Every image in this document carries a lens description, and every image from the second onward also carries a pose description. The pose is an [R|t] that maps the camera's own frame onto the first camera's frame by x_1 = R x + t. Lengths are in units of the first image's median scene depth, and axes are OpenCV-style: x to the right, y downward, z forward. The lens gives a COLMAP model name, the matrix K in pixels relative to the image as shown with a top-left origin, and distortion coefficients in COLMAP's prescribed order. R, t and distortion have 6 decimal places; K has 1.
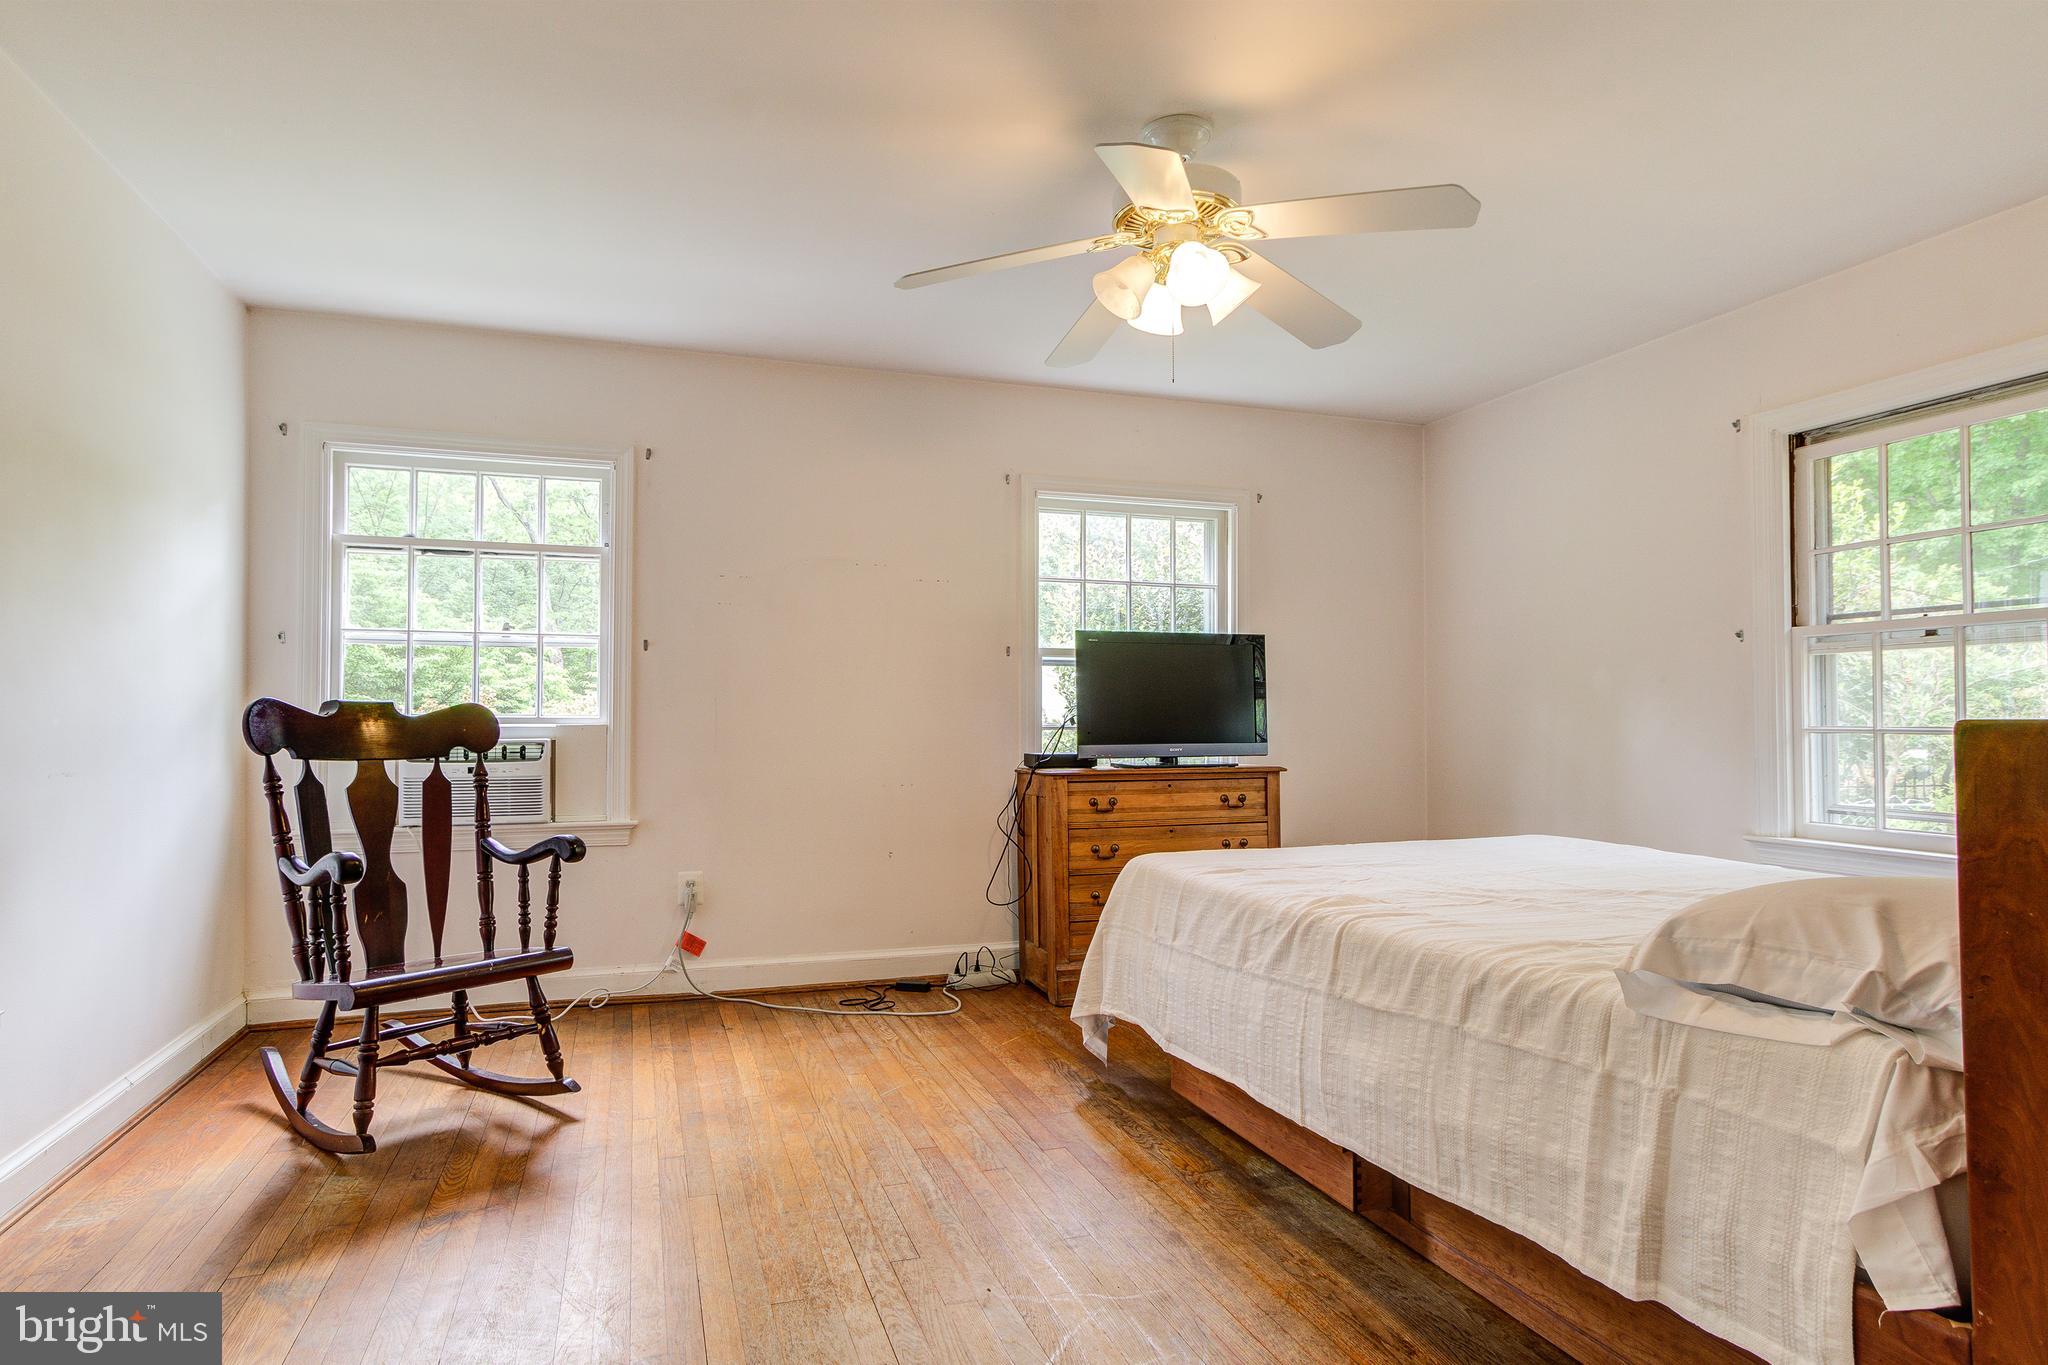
lens RADIAL K [[1105.9, 0, 996.5], [0, 1105.9, 675.7], [0, 0, 1]] dist [-0.014253, 0.021085]
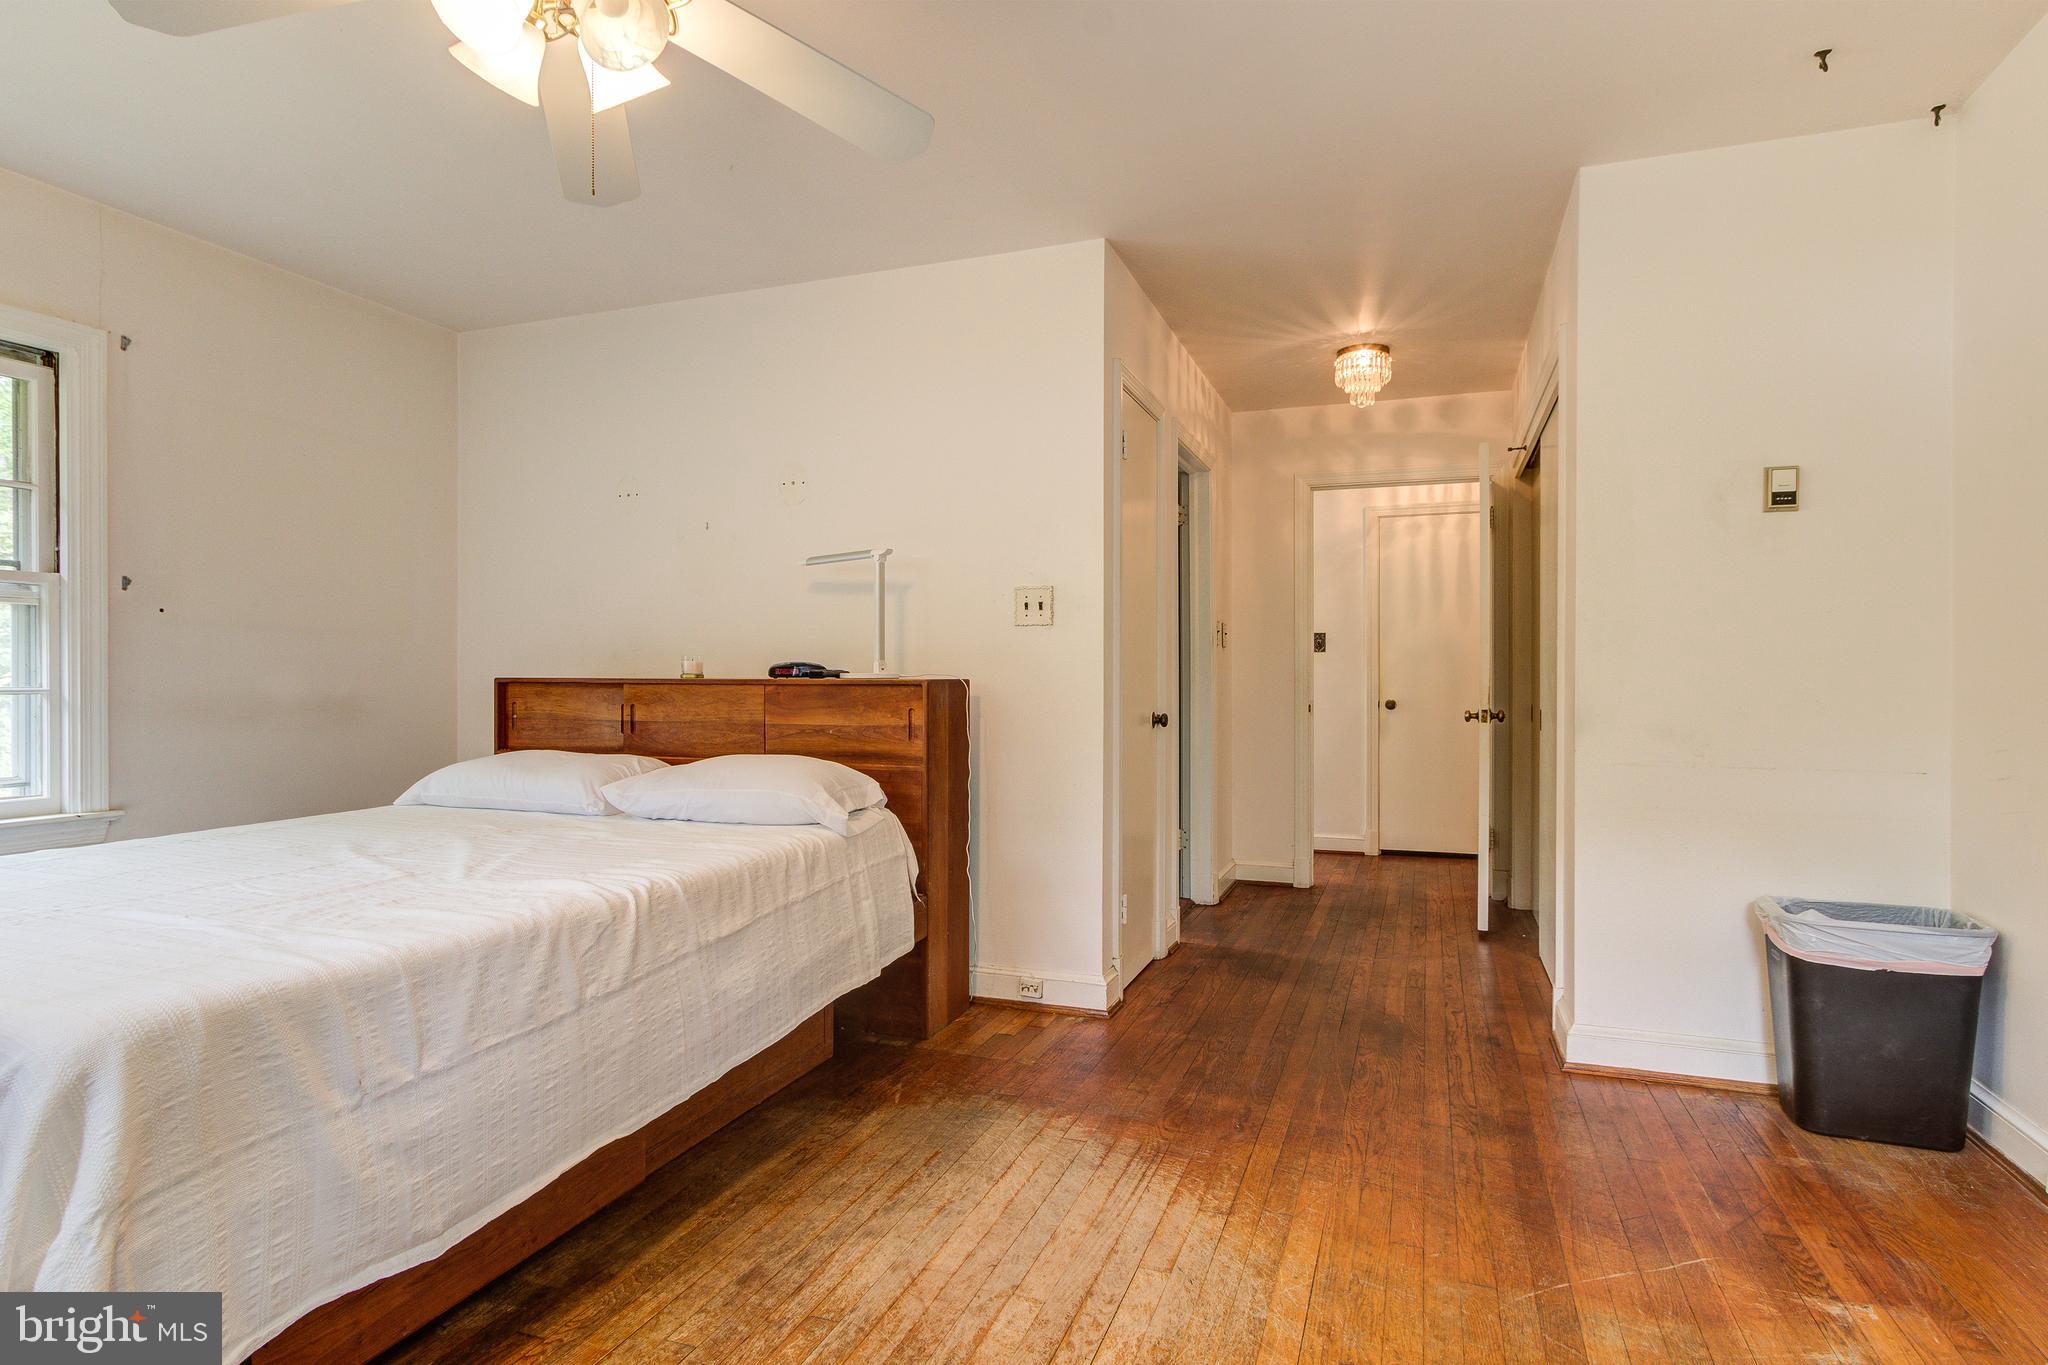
lens RADIAL K [[1105.9, 0, 996.5], [0, 1105.9, 675.7], [0, 0, 1]] dist [-0.014253, 0.021085]
pose [[-0.771464, -0.001410, 0.636271, -0.585887], [-0.022672, 0.999423, -0.025275, 0.056668], [-0.635869, -0.033924, -0.771051, 1.690208]]
